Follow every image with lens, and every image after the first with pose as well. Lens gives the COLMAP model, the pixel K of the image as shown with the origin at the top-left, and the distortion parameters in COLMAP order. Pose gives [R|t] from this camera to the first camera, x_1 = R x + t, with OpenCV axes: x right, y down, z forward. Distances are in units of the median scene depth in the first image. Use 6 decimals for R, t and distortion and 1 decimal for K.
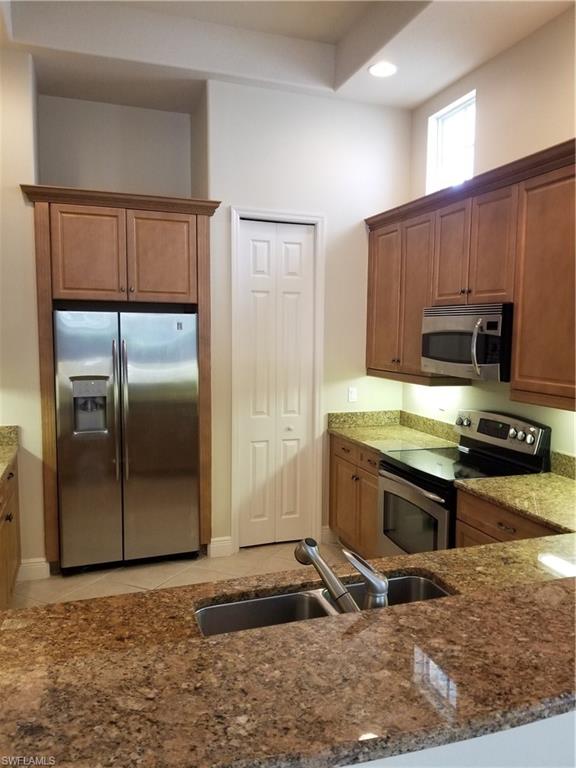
lens RADIAL K [[606.5, 0, 287.9], [0, 606.5, 387.9], [0, 0, 1]] dist [0.047068, -0.052972]
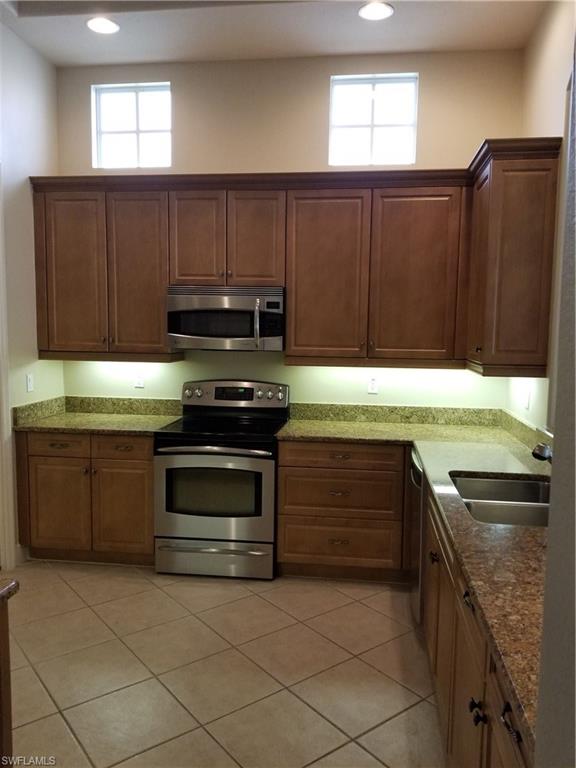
lens RADIAL K [[606.5, 0, 298.7], [0, 606.5, 396.5], [0, 0, 1]] dist [0.047068, -0.052972]
pose [[0.437758, -0.104964, 0.892945, -0.629022], [0.077556, 0.993869, 0.078806, -0.010352], [-0.895741, 0.034756, 0.443215, 0.357623]]
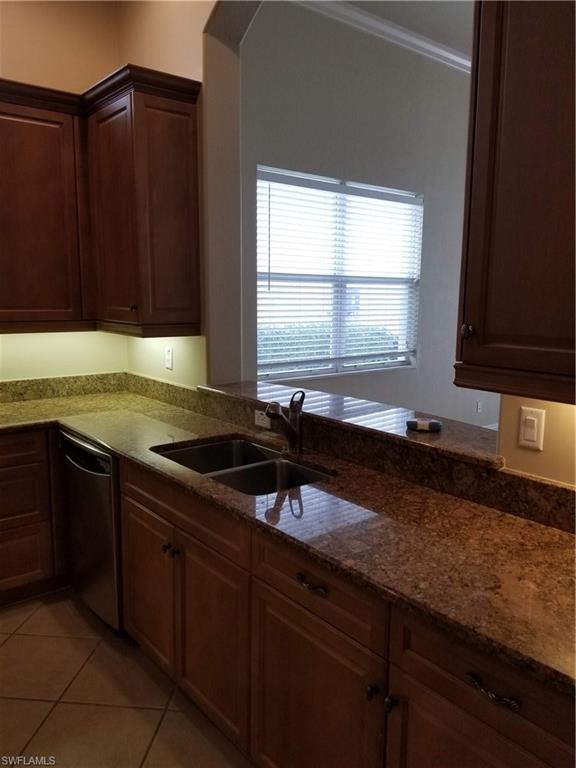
lens RADIAL K [[606.5, 0, 289.7], [0, 606.5, 388.4], [0, 0, 1]] dist [0.047068, -0.052972]
pose [[-0.342323, -0.160807, 0.925719, -0.536821], [0.078763, 0.976866, 0.198817, -0.026788], [-0.936275, 0.140972, -0.321738, 0.585202]]
